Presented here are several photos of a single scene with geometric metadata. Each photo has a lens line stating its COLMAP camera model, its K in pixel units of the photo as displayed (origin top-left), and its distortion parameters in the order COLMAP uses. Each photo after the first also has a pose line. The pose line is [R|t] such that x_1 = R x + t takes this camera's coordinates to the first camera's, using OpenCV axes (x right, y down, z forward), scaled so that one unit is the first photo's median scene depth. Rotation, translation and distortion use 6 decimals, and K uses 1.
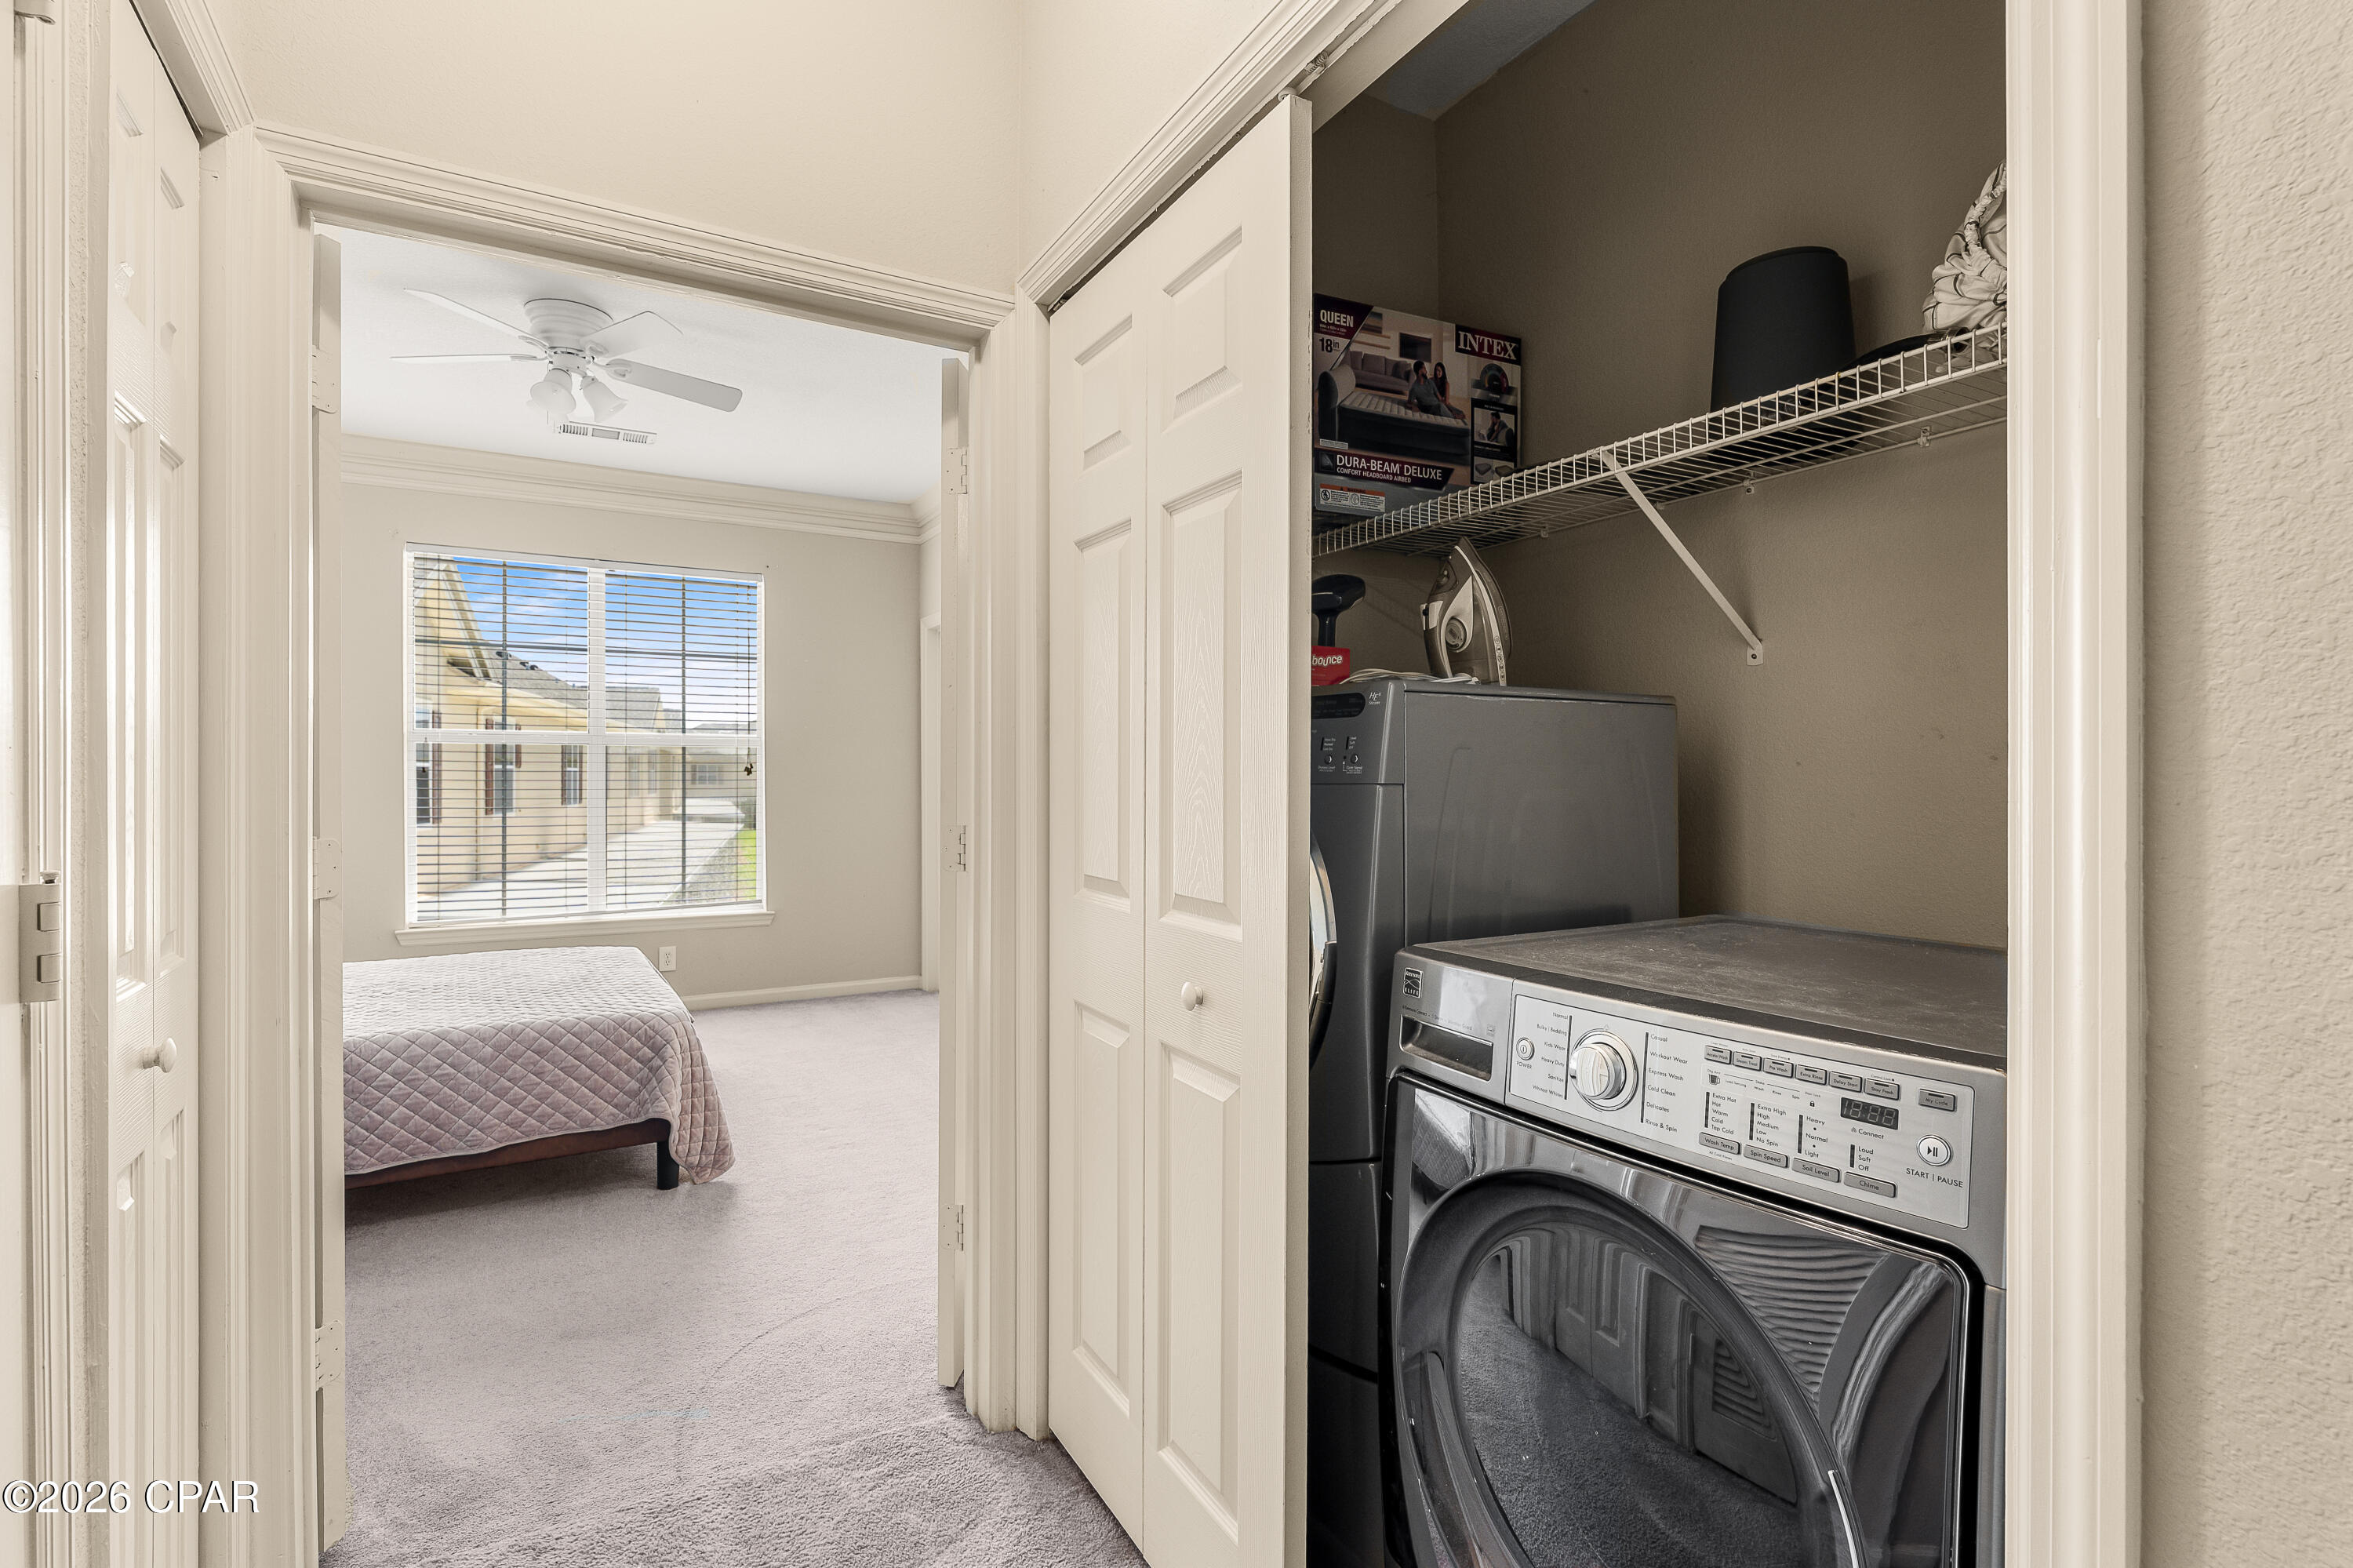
lens RADIAL K [[1116.9, 0, 1176.6], [0, 1116.9, 779.7], [0, 0, 1]] dist [0.004150, -0.000533]
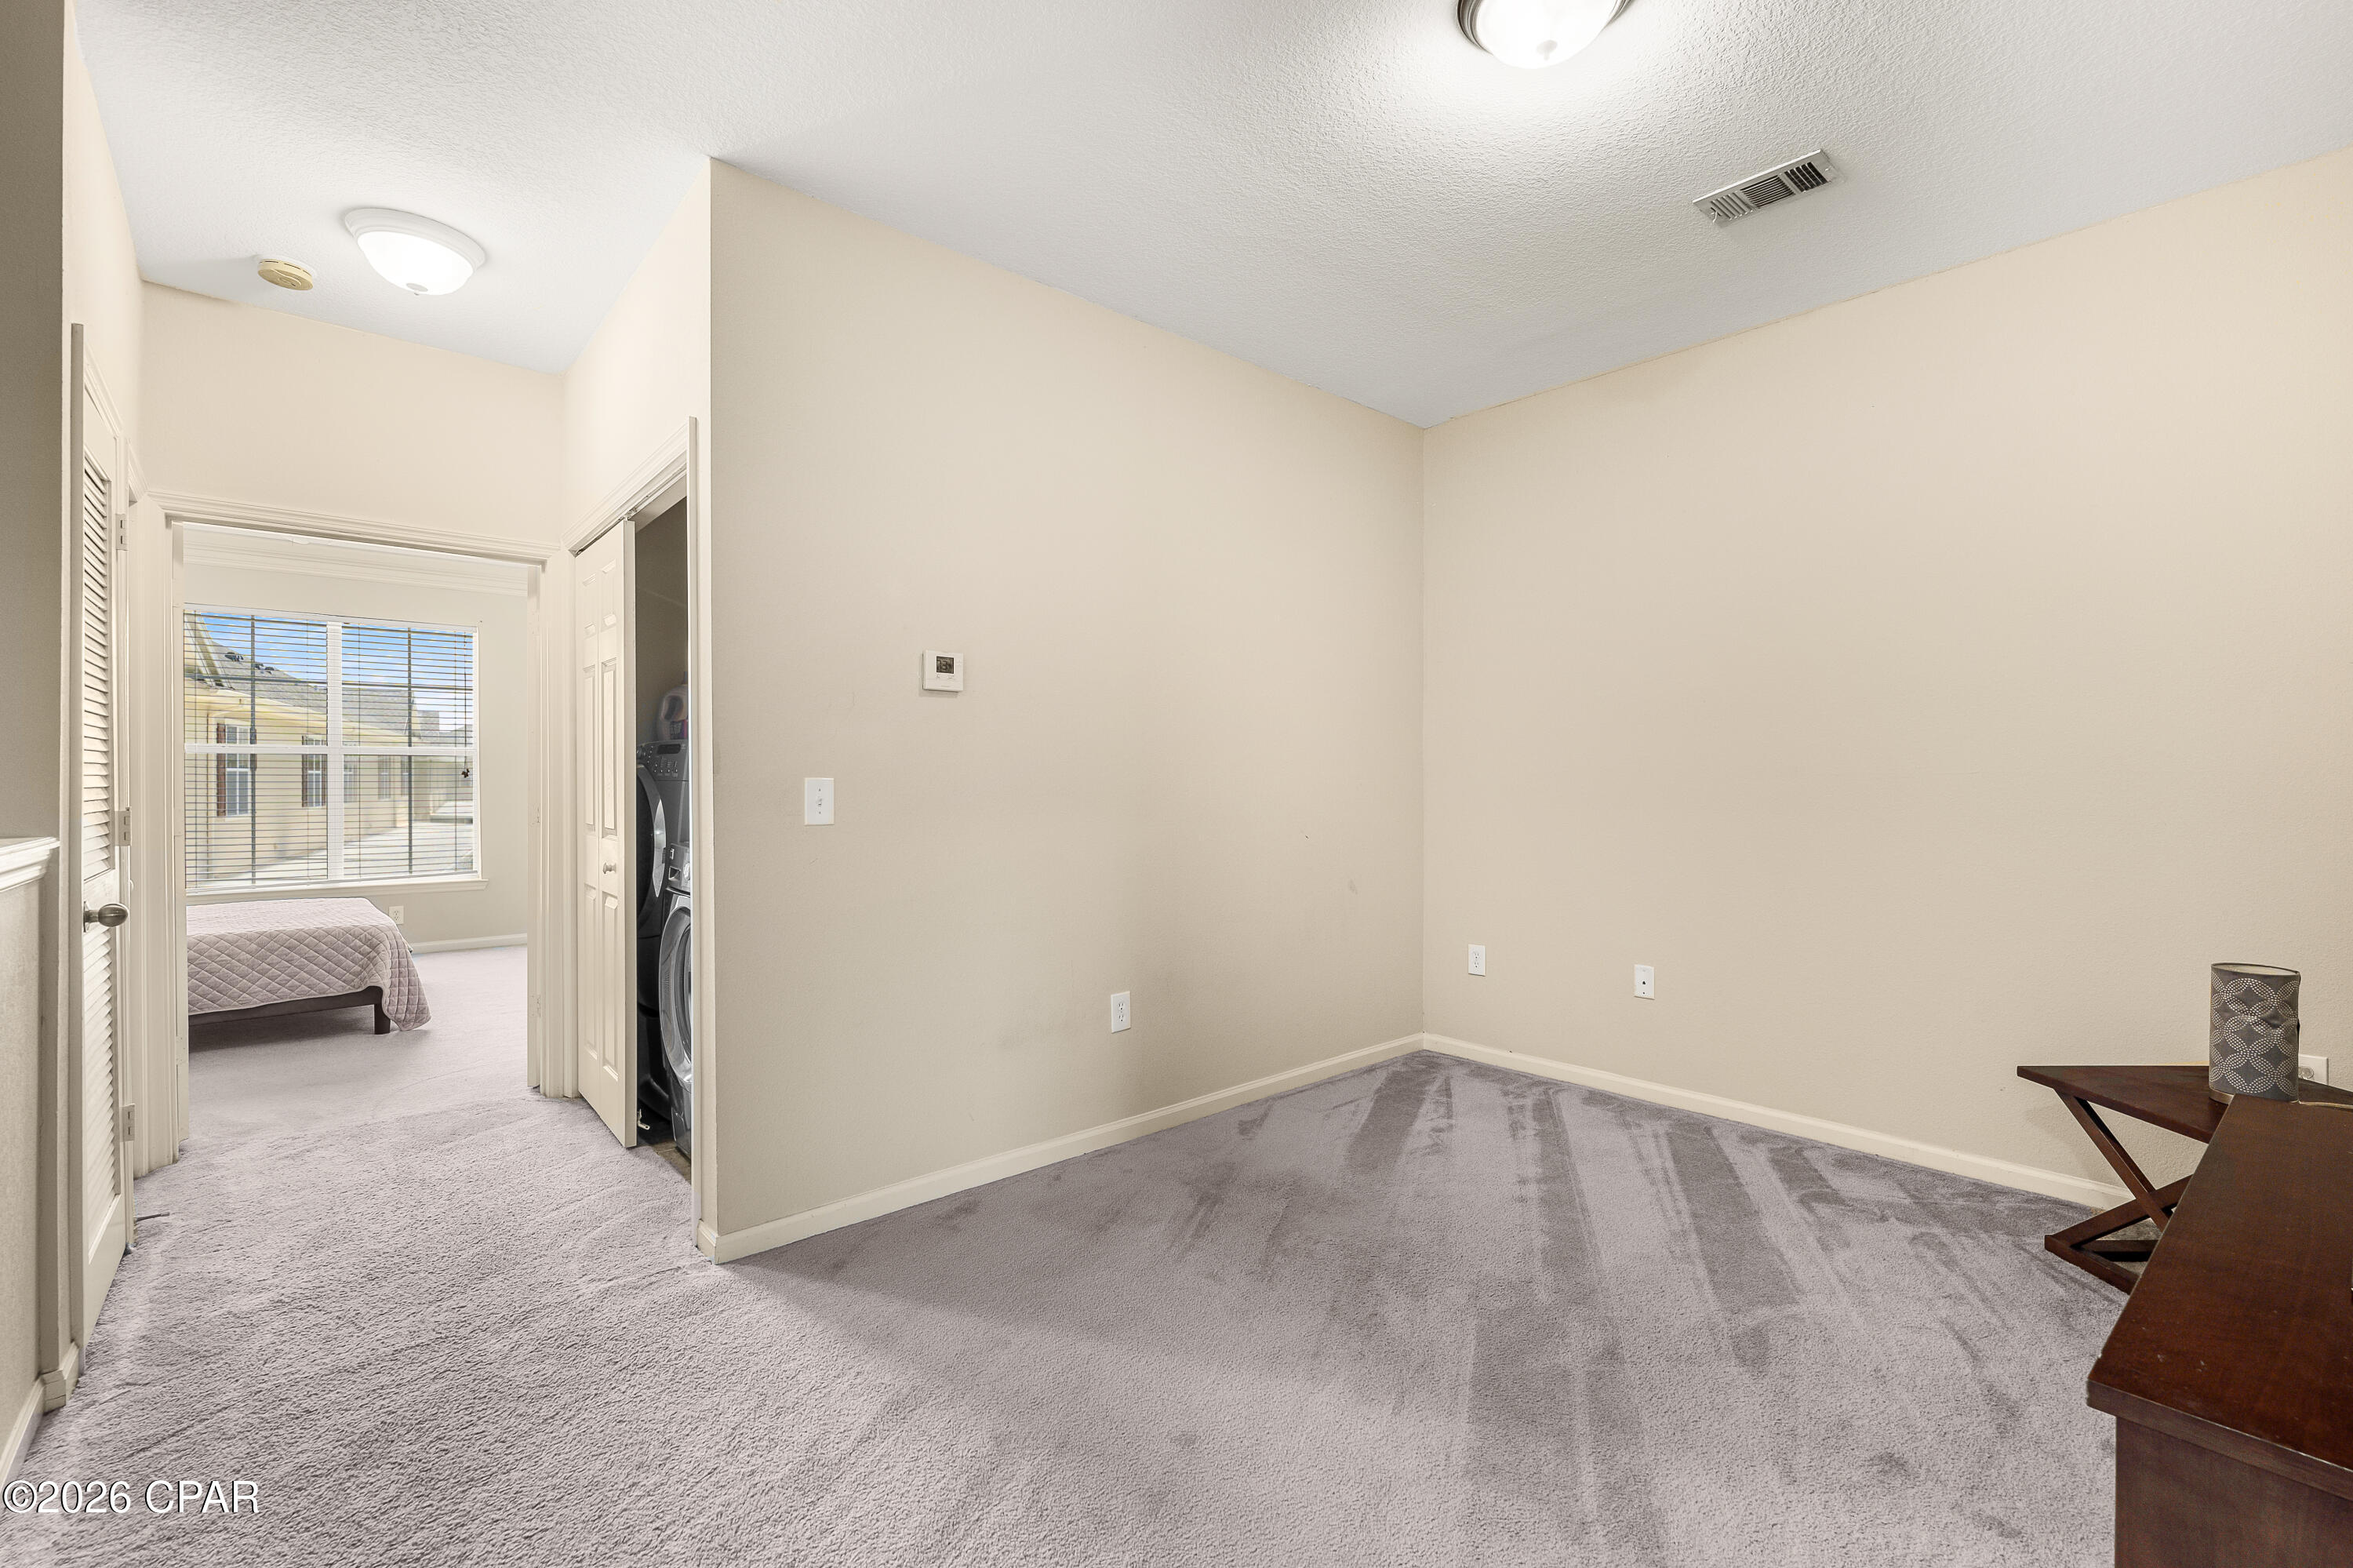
lens RADIAL K [[1019.8, 0, 1186.3], [0, 1019.8, 781.9], [0, 0, 1]] dist [-0.000139, 0.000269]
pose [[0.977683, -0.003597, 0.210054, 0.370162], [0.003460, 0.999993, 0.001019, 0.004471], [-0.210057, -0.000269, 0.977689, -0.679171]]
